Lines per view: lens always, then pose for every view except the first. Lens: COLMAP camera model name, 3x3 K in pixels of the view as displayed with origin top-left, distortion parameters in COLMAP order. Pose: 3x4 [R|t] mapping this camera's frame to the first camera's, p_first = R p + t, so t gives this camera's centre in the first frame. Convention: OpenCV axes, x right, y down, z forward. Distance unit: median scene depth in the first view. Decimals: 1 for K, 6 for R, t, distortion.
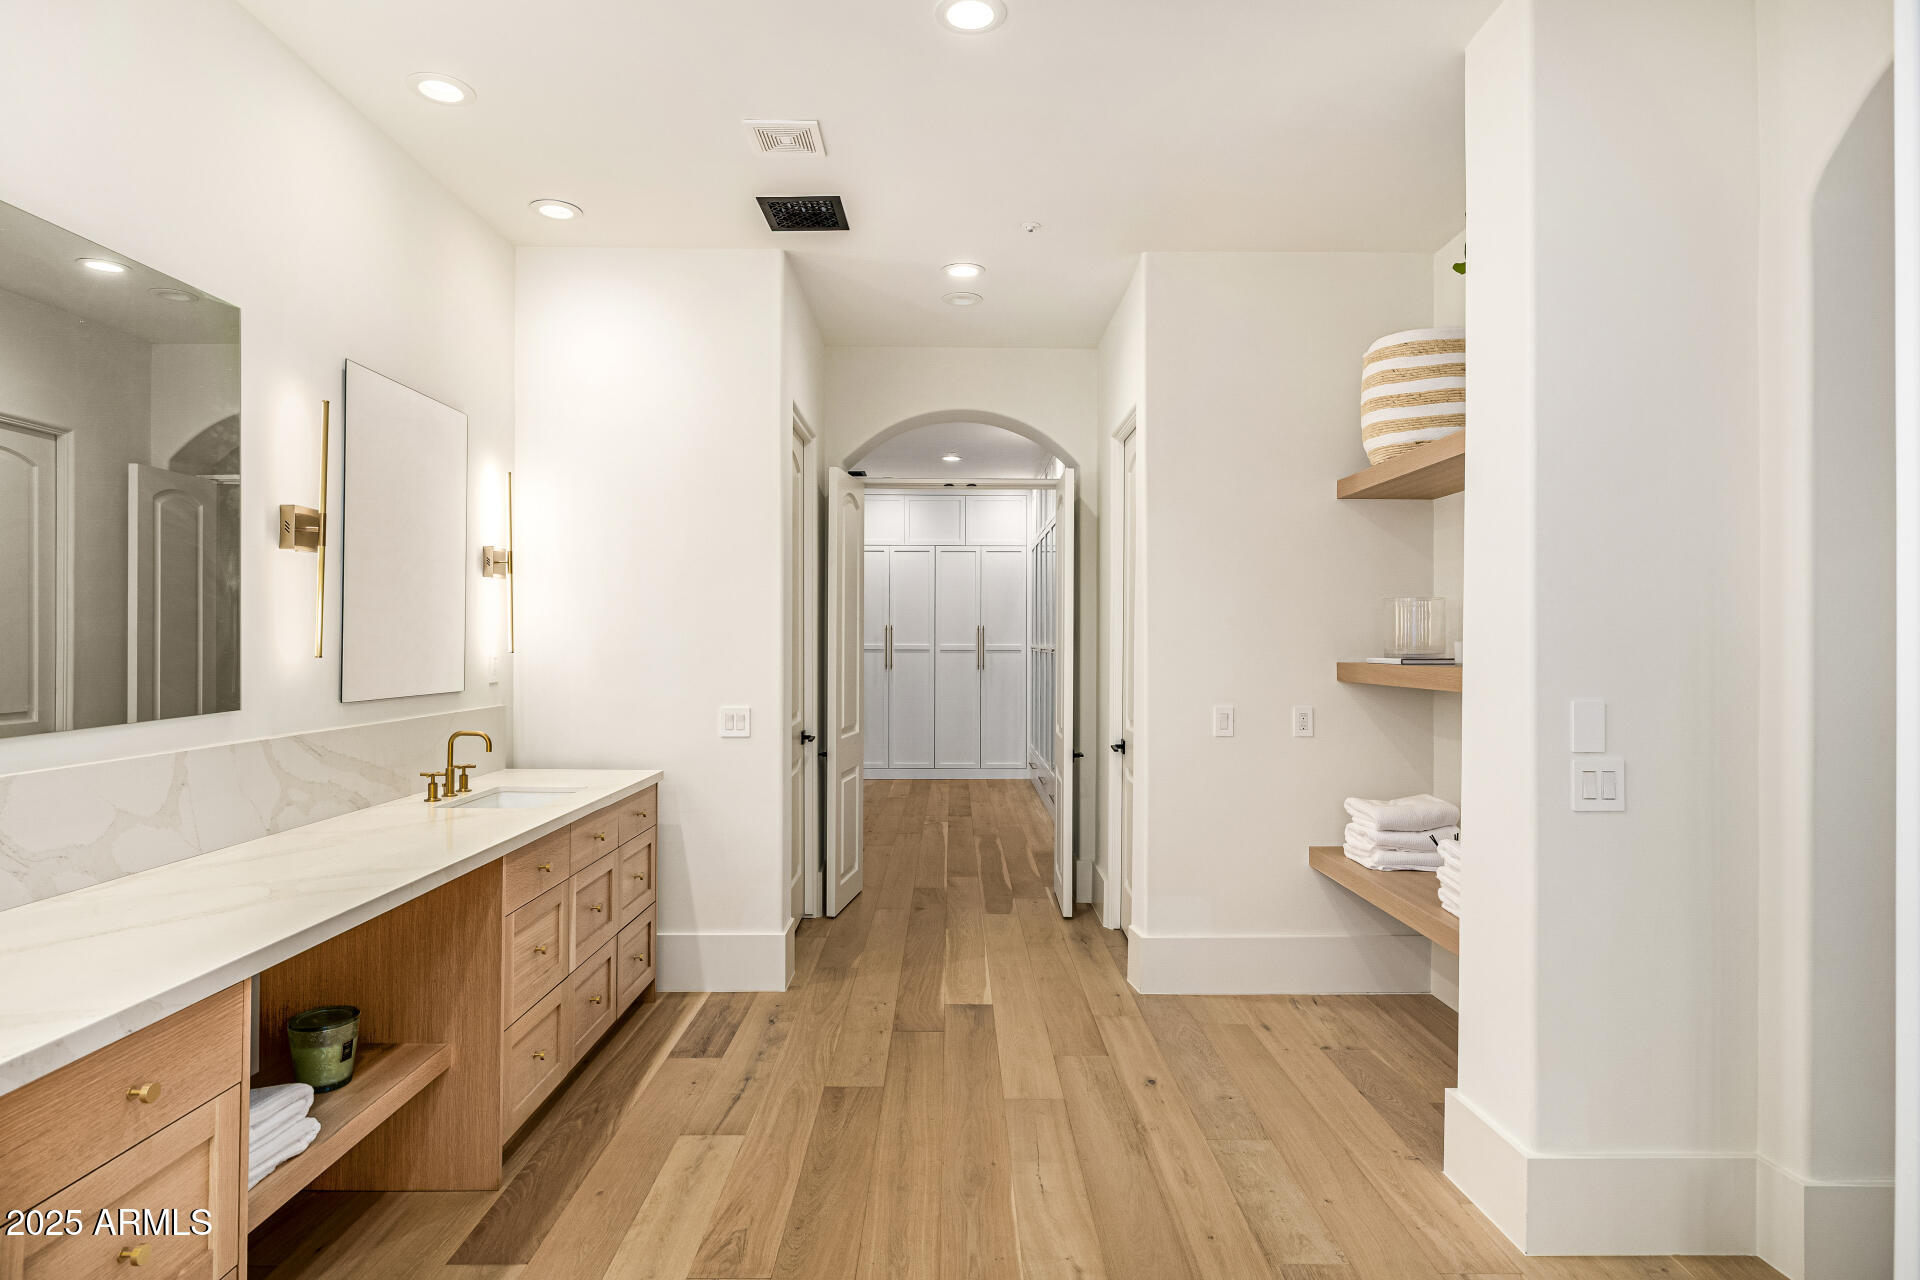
lens RADIAL K [[1053.7, 0, 960.3], [0, 1053.7, 642.2], [0, 0, 1]] dist [-0.003021, -0.000320]
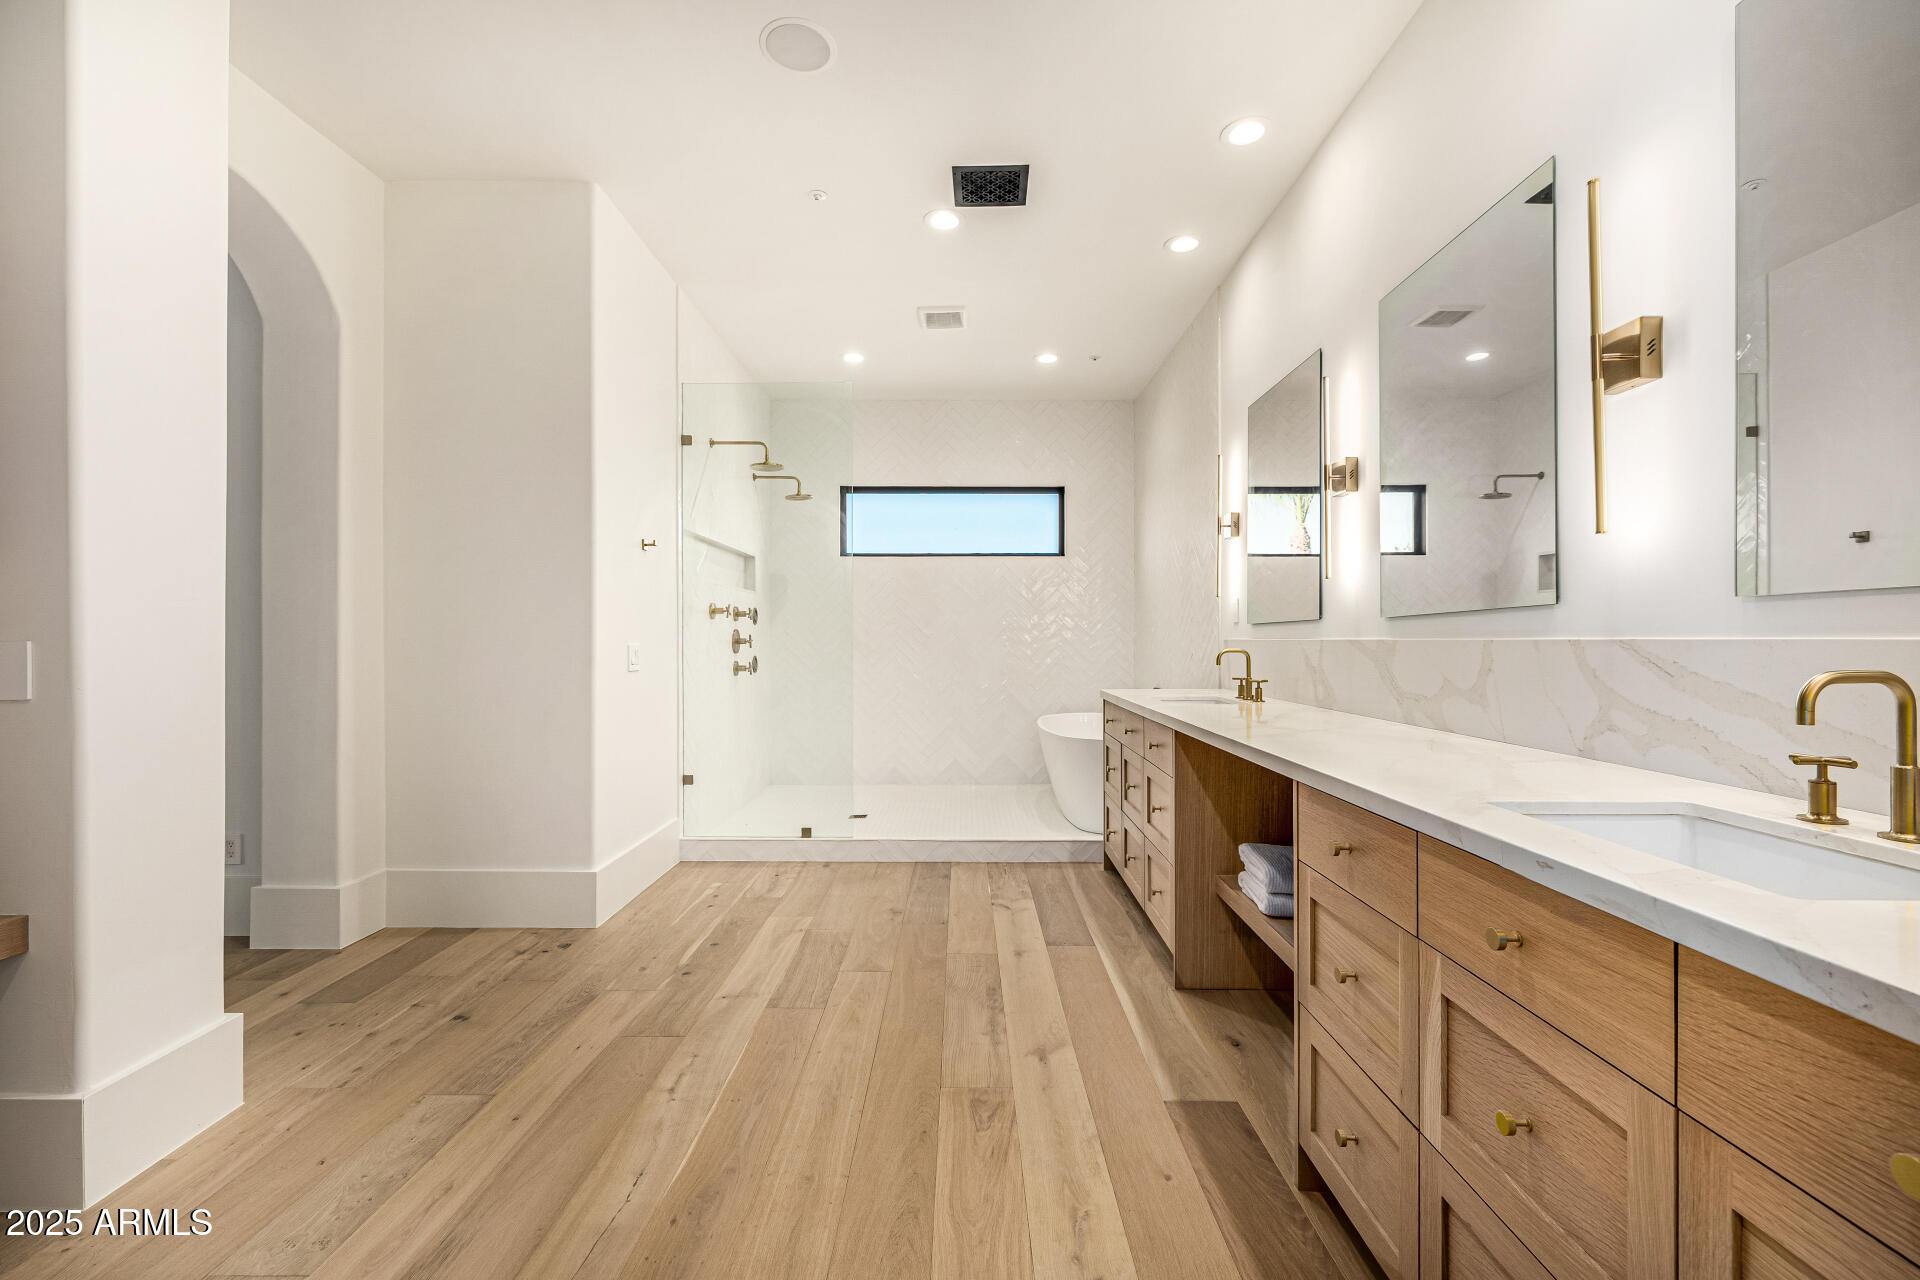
lens RADIAL K [[819.4, 0, 963.7], [0, 819.4, 637.3], [0, 0, 1]] dist [0.033471, -0.000222]
pose [[-0.999984, -0.003098, 0.004652, -0.175620], [-0.003109, 0.999992, -0.002491, 0.091198], [-0.004644, -0.002506, -0.999986, 1.613896]]
